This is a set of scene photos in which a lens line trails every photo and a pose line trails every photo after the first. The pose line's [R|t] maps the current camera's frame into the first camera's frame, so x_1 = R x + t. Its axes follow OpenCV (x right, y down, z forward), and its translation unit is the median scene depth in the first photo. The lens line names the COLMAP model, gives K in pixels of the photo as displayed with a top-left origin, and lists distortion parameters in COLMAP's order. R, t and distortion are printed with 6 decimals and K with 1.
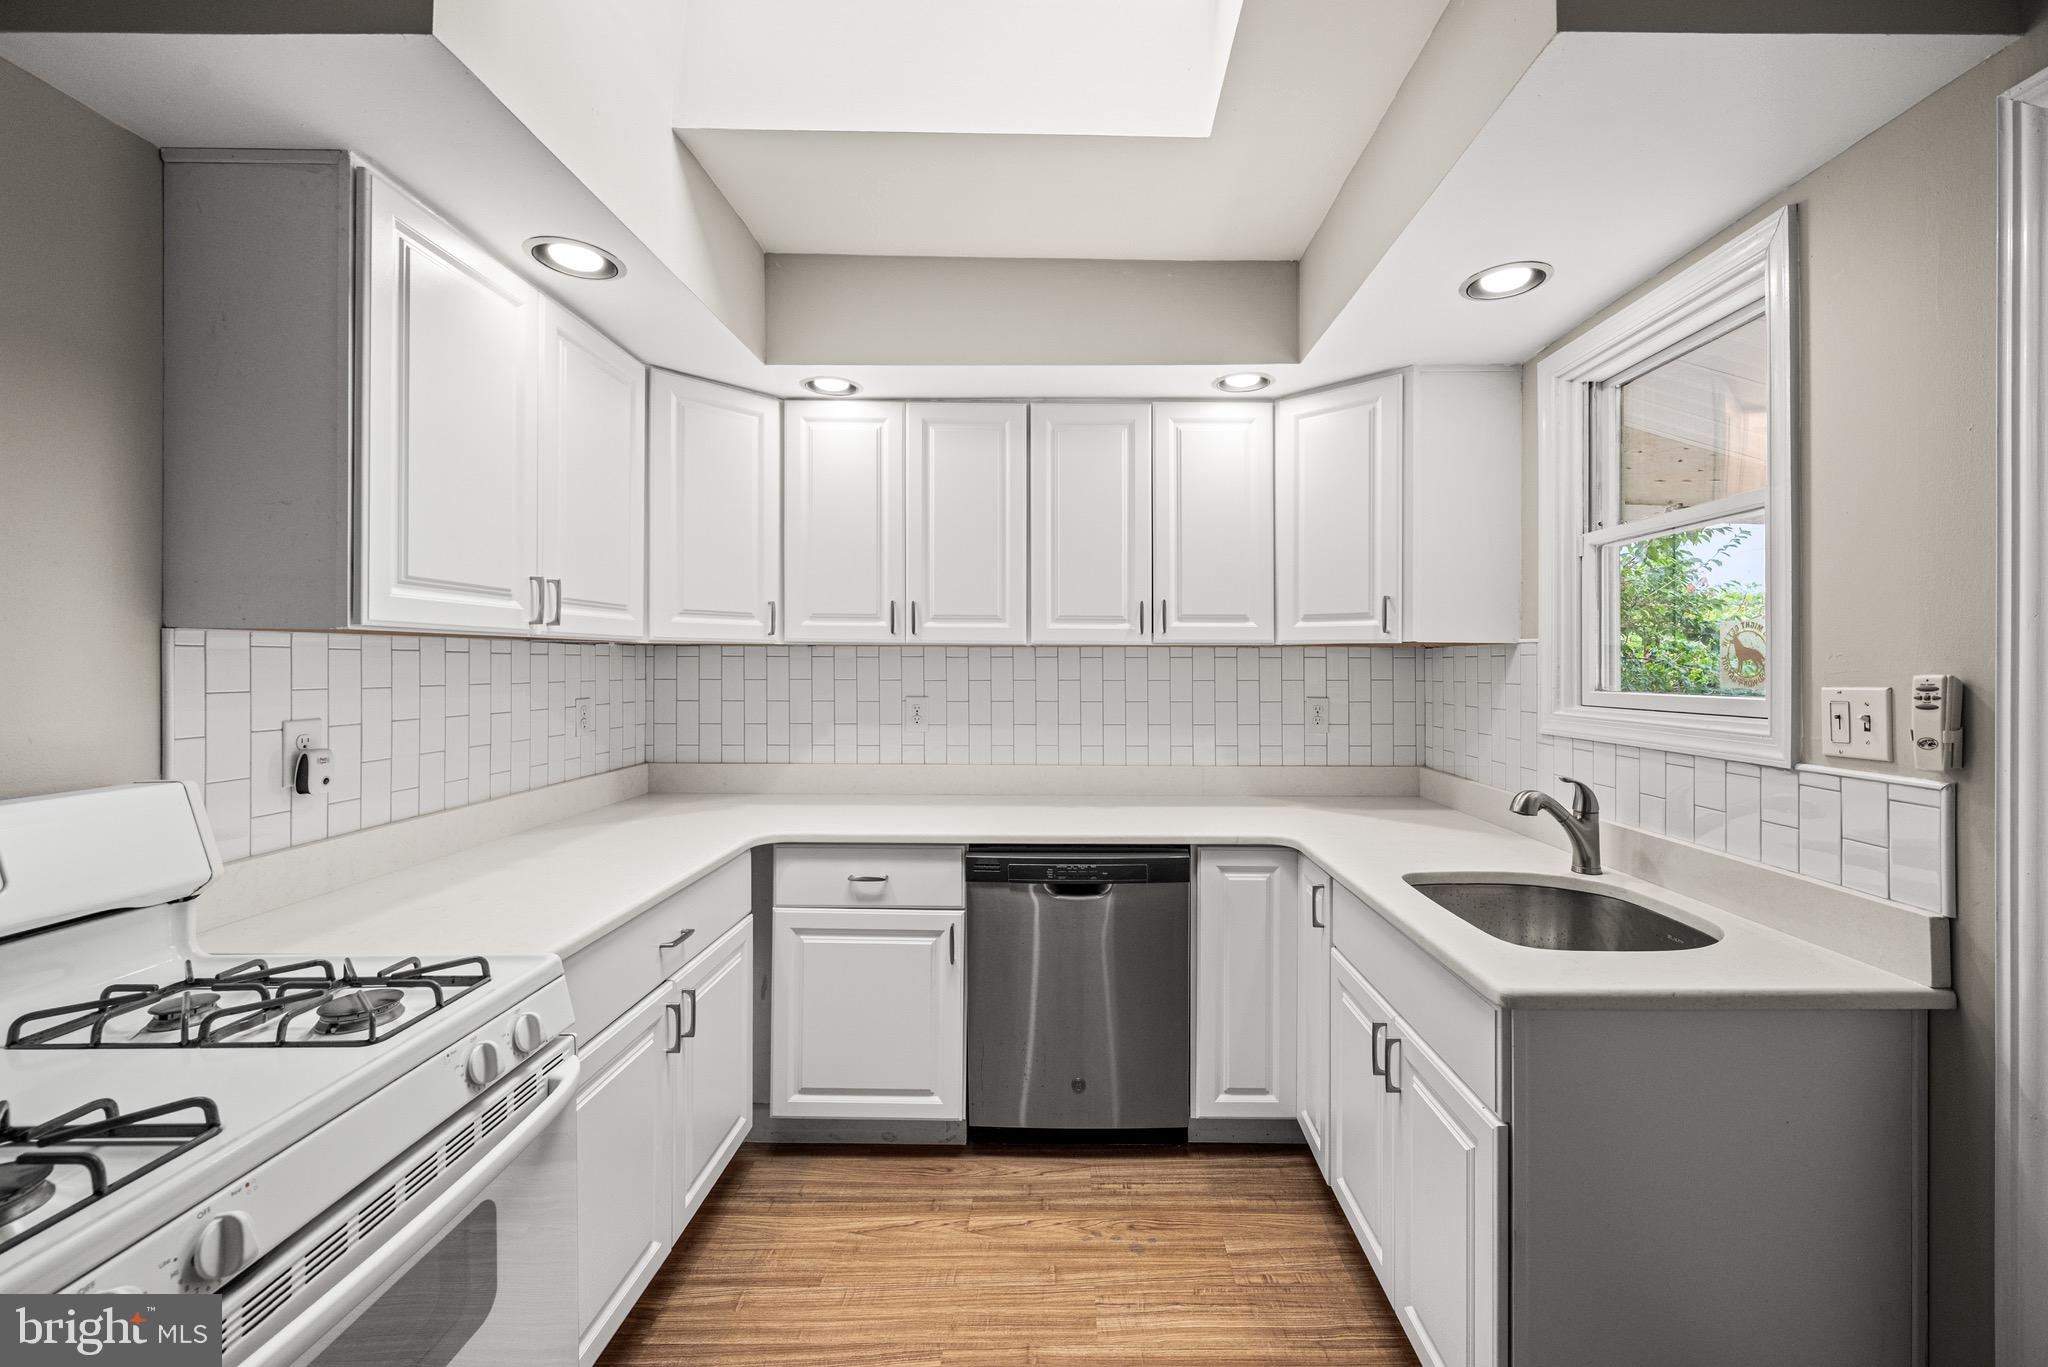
lens RADIAL K [[827.4, 0, 1081.9], [0, 827.4, 666.6], [0, 0, 1]] dist [-0.002171, -0.000483]
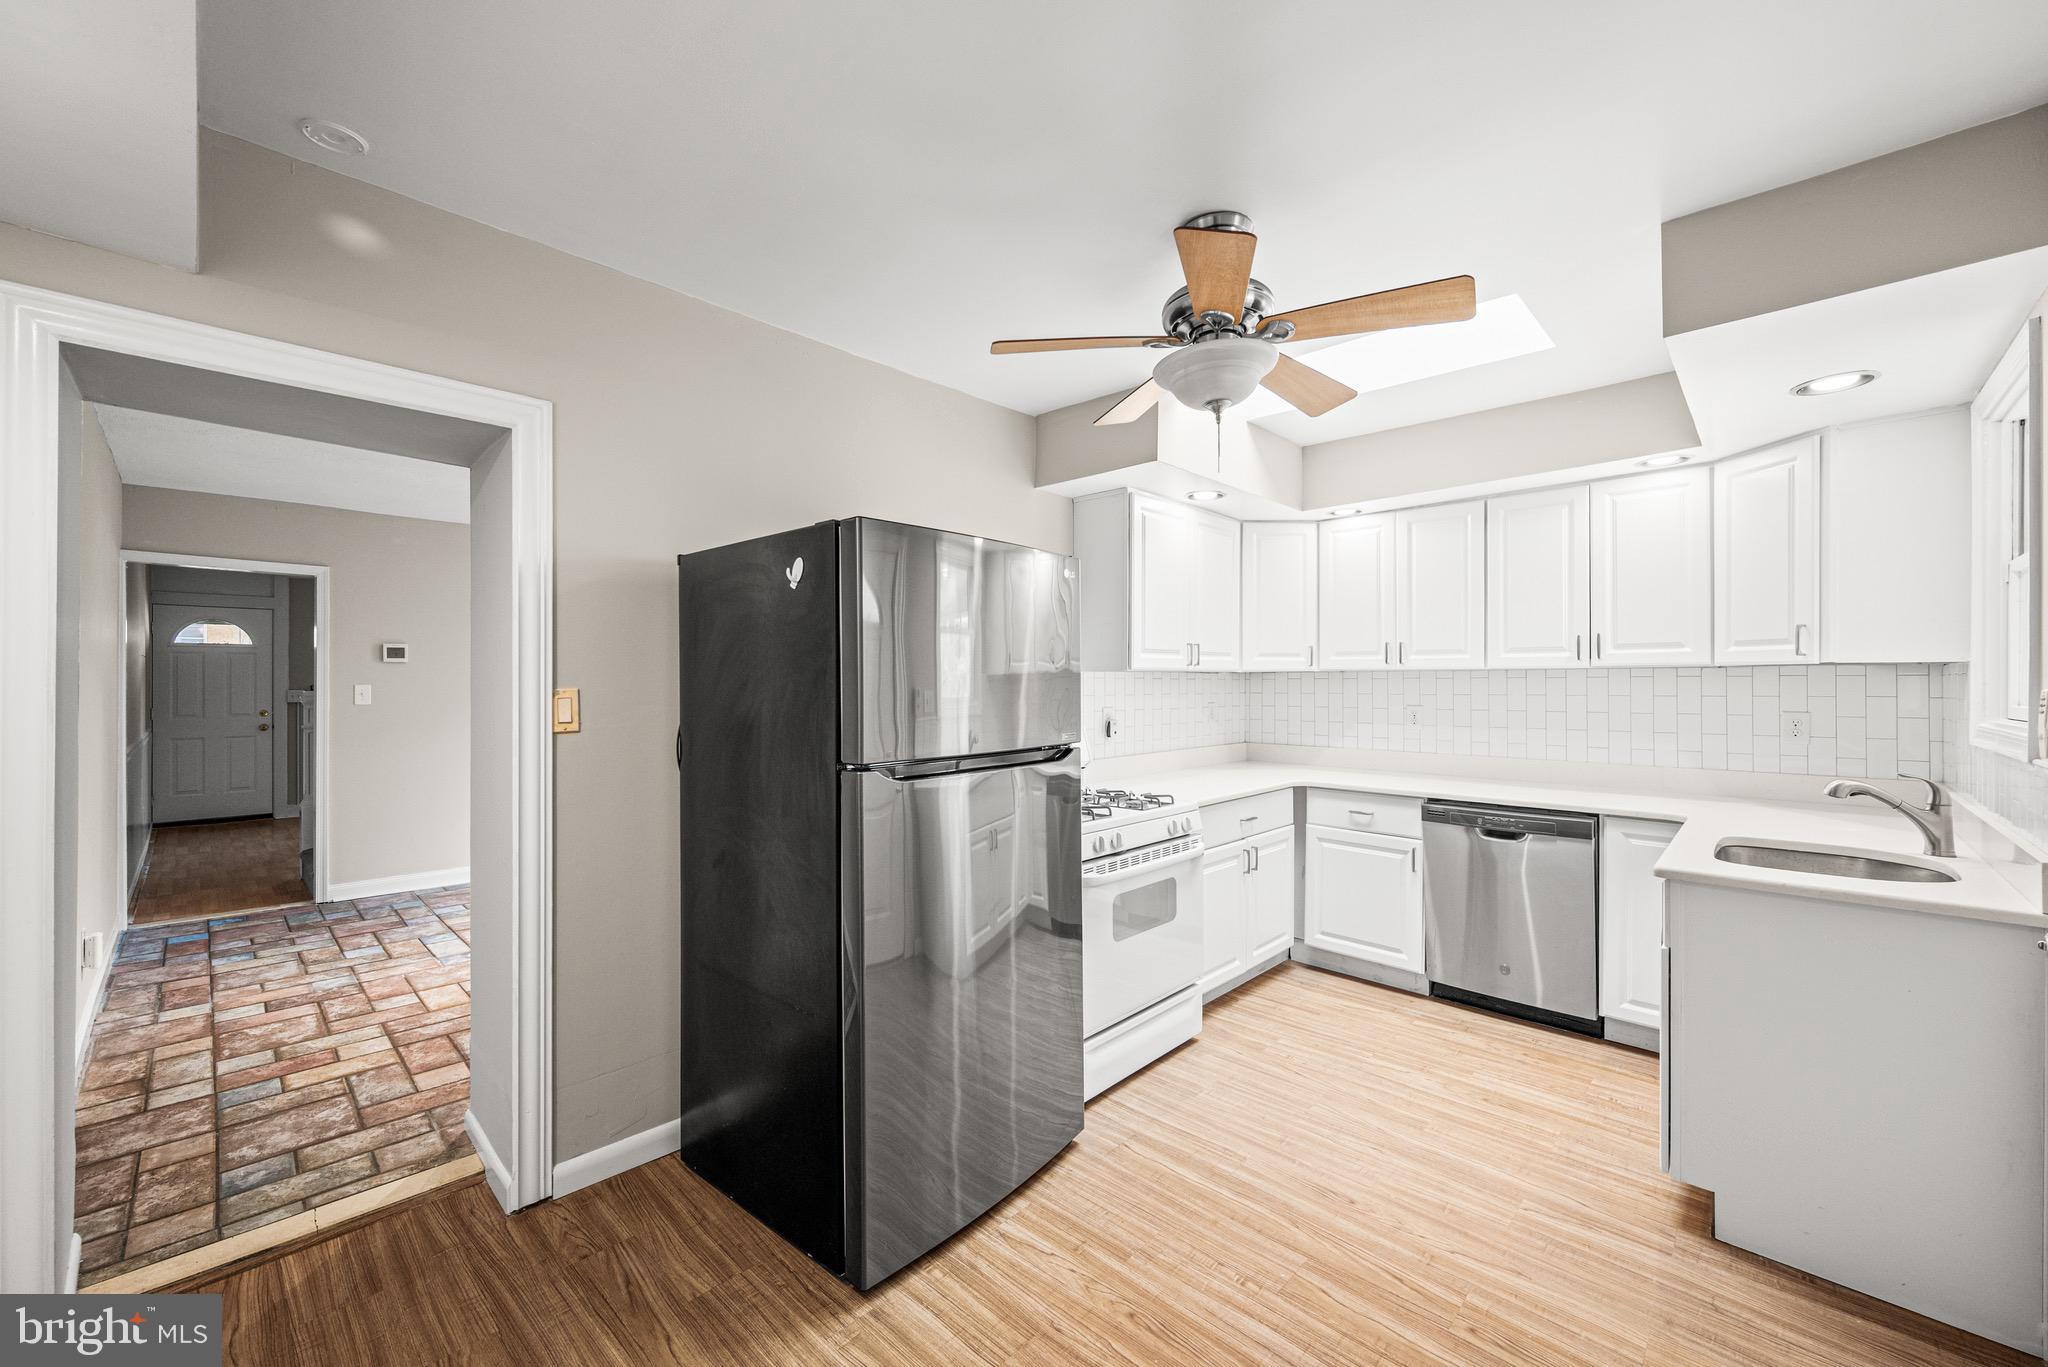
lens RADIAL K [[793.4, 0, 1024.0], [0, 793.4, 683.5], [0, 0, 1]] dist [-0.000449, 0.000016]
pose [[0.702539, -0.003678, -0.711636, 0.399931], [0.001355, 0.999992, -0.003831, 0.002236], [0.711644, 0.001727, 0.702538, -0.598214]]
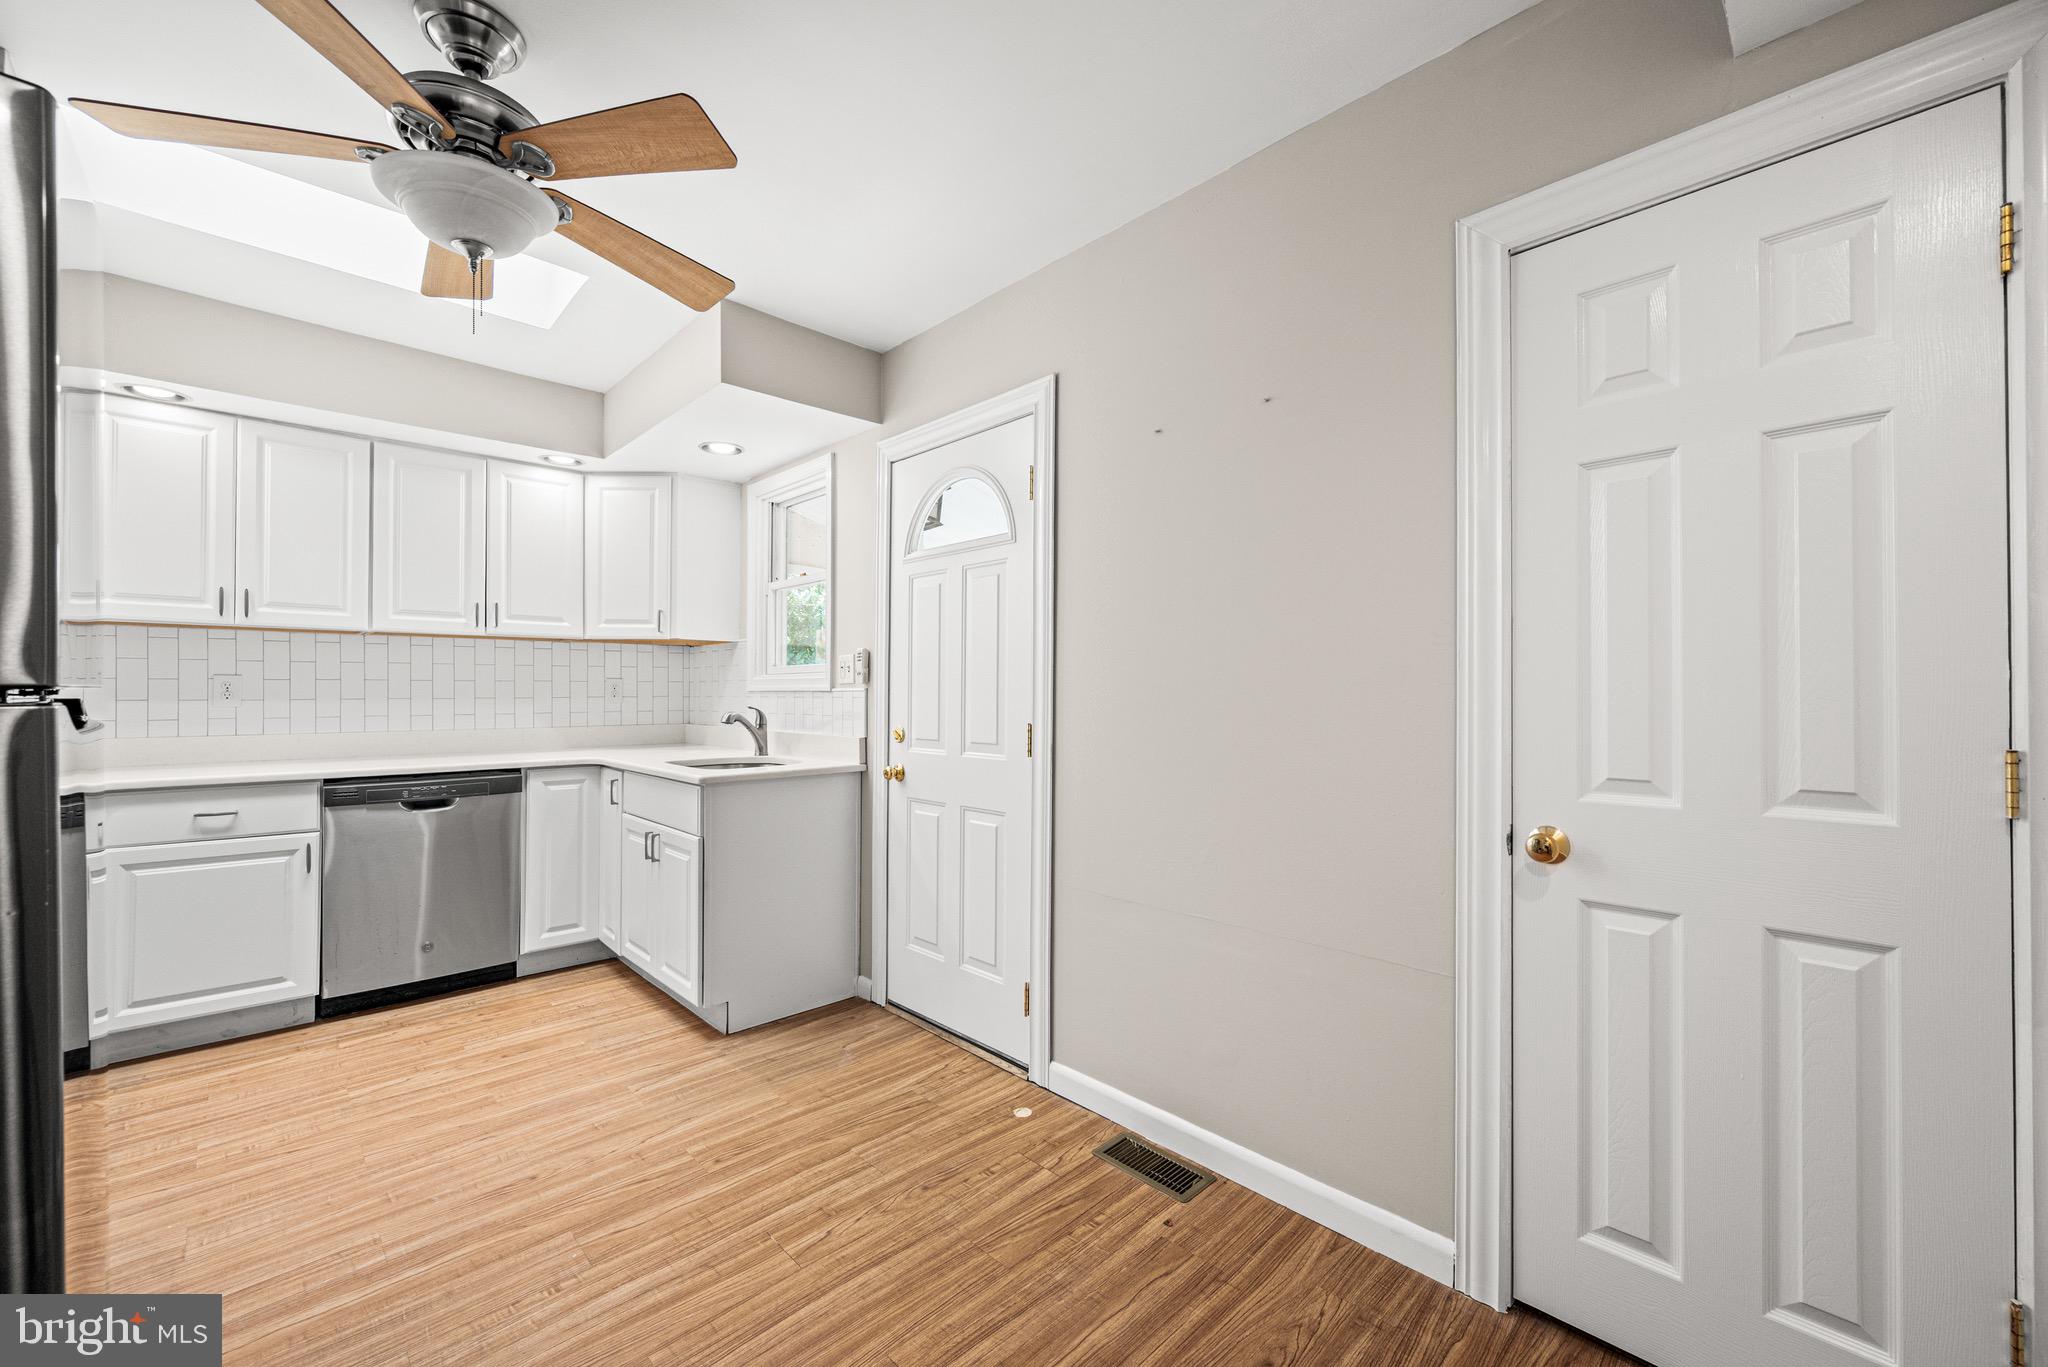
lens RADIAL K [[816.0, 0, 1023.3], [0, 816.0, 679.0], [0, 0, 1]] dist [-0.001850, -0.000403]
pose [[0.736497, 0.009792, 0.676369, -0.196780], [0.001698, 0.999865, -0.016325, 0.080499], [-0.676438, 0.013172, 0.736382, -0.685756]]
